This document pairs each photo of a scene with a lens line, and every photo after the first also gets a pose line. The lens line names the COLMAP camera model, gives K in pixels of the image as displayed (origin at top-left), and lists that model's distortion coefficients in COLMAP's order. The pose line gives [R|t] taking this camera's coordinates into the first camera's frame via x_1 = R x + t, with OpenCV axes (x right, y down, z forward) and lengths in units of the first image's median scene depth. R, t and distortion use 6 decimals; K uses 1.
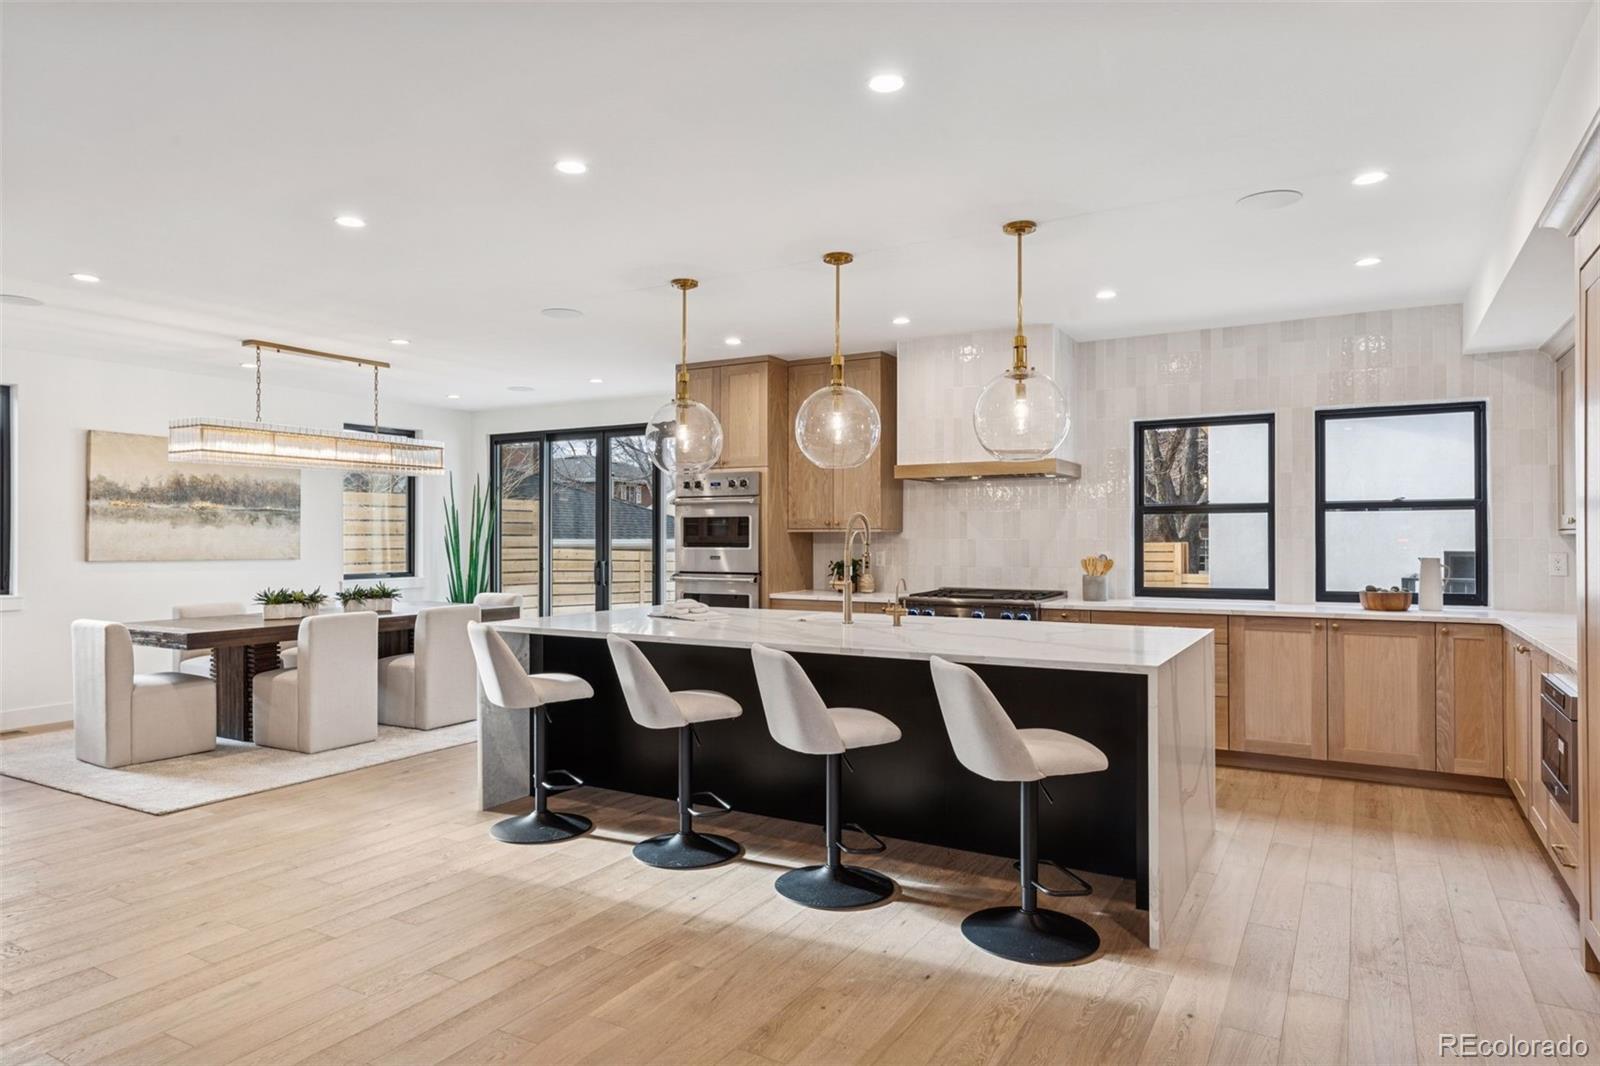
lens RADIAL K [[978.9, 0, 808.8], [0, 978.9, 532.1], [0, 0, 1]] dist [0.043171, -0.004632]
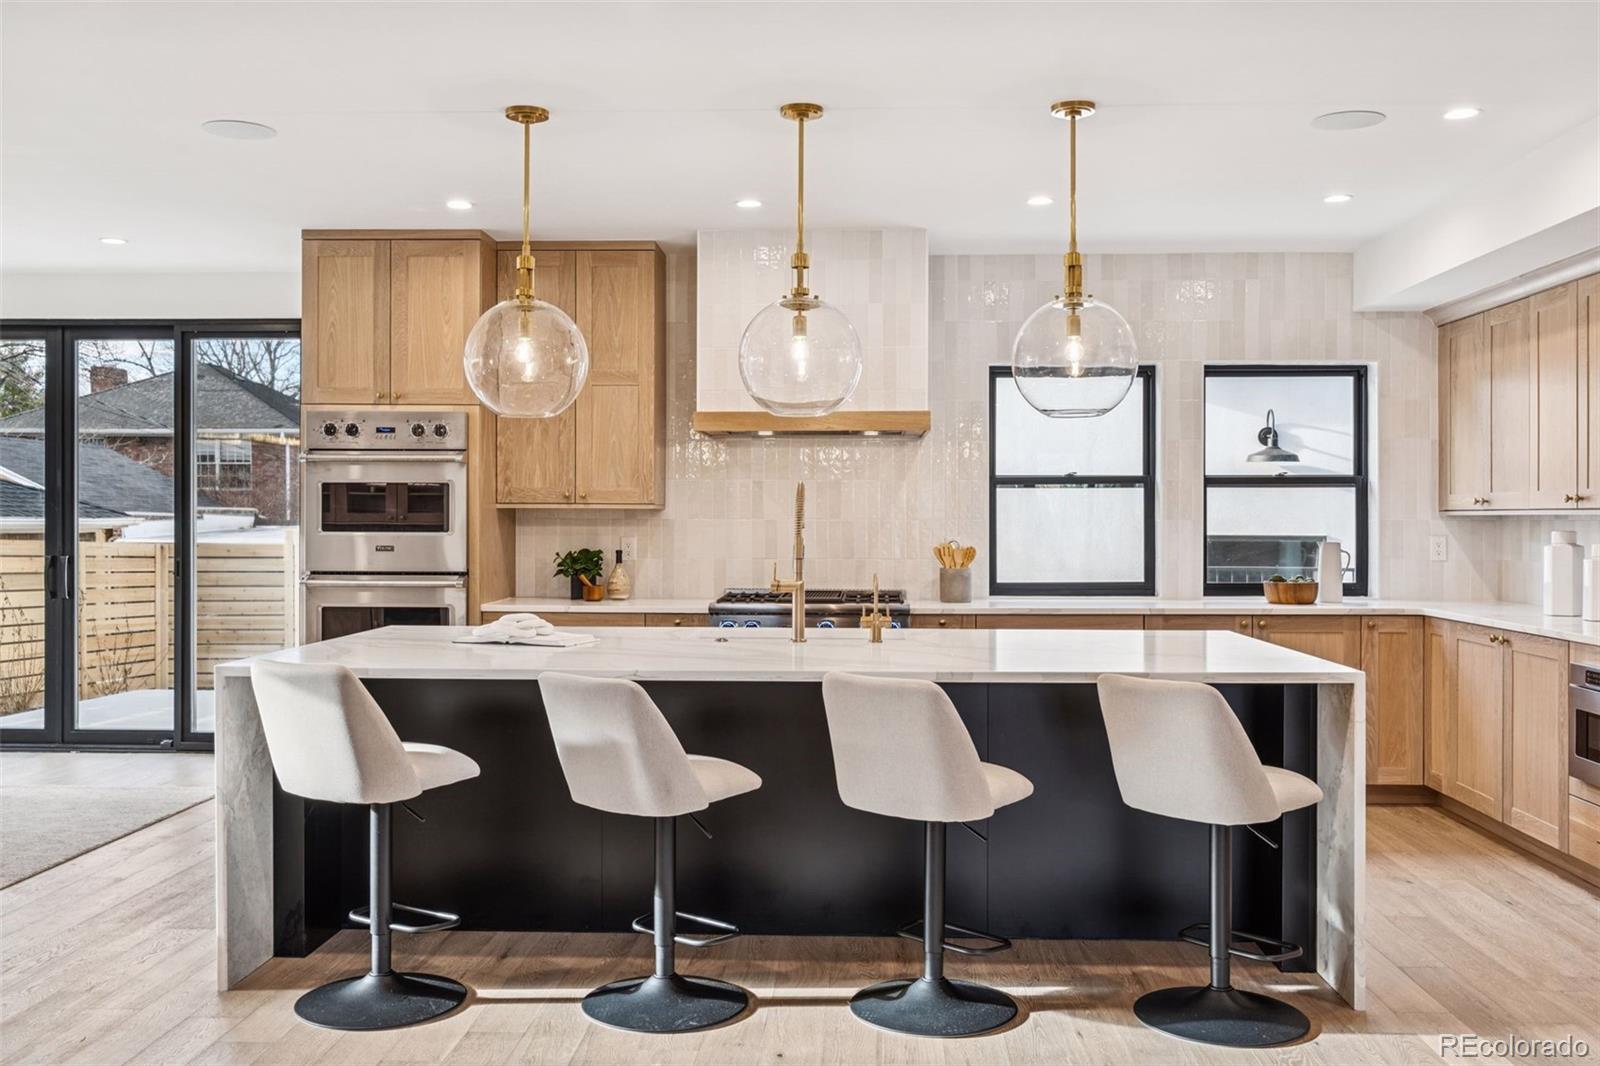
lens RADIAL K [[1440.5, 0, 801.6], [0, 1440.5, 527.8], [0, 0, 1]] dist [0.015387, 0.023094]
pose [[0.887754, -0.000123, 0.460318, -0.340332], [-0.005402, 0.999928, 0.010686, 0.002101], [-0.460286, -0.011973, 0.887690, 0.082739]]
